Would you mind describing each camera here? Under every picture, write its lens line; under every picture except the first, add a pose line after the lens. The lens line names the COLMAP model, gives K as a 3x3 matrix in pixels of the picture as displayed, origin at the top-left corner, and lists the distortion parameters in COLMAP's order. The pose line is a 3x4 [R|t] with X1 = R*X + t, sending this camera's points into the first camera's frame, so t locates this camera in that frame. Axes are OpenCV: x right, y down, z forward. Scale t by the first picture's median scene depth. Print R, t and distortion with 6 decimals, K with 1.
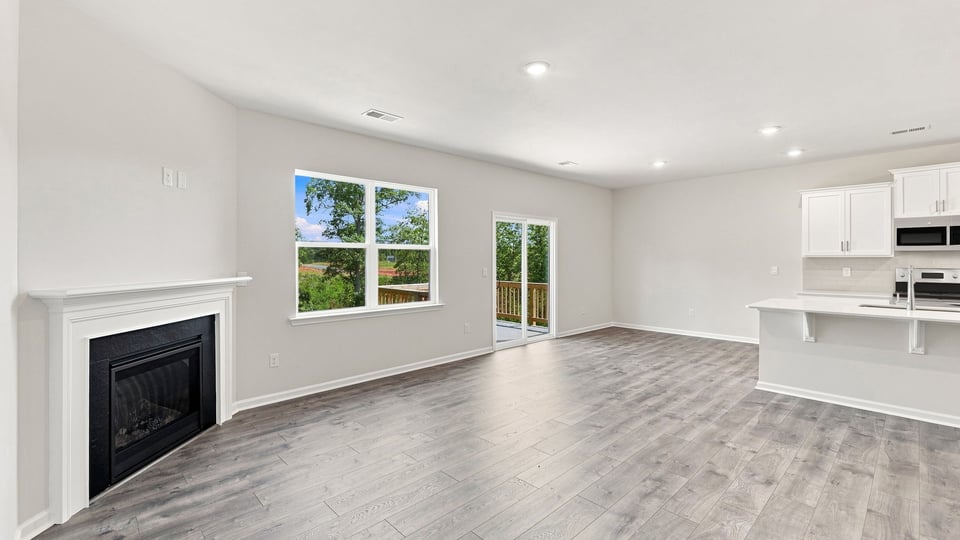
lens RADIAL K [[415.4, 0, 488.6], [0, 415.4, 255.3], [0, 0, 1]] dist [0.003680, 0.001014]
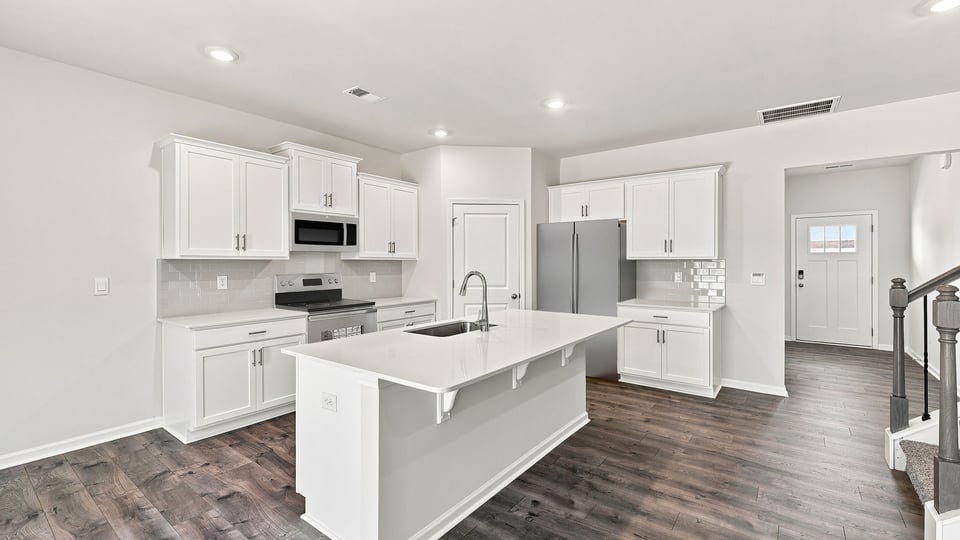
lens RADIAL K [[421.8, 0, 474.2], [0, 421.8, 262.7], [0, 0, 1]] dist [0.011239, -0.000679]
pose [[-0.124772, -0.004757, 0.992174, 0.202188], [-0.004526, 0.999981, 0.004226, 0.005756], [-0.992175, -0.003964, -0.124791, 0.843748]]
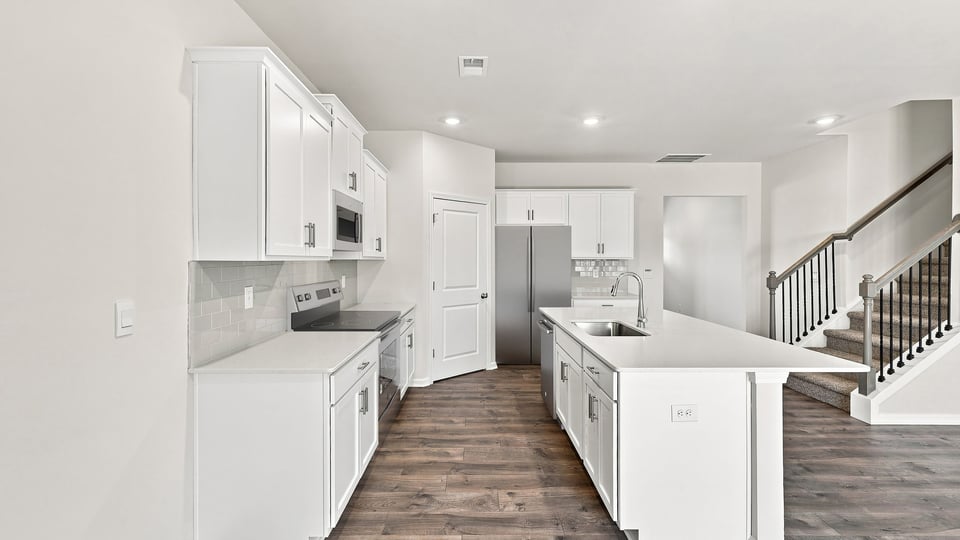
lens RADIAL K [[421.8, 0, 490.8], [0, 421.8, 259.2], [0, 0, 1]] dist [0.011239, -0.000679]
pose [[-0.718398, -0.002711, 0.695627, 0.491248], [-0.004239, 0.999991, -0.000481, 0.002353], [-0.695619, -0.003294, -0.718403, 1.353909]]
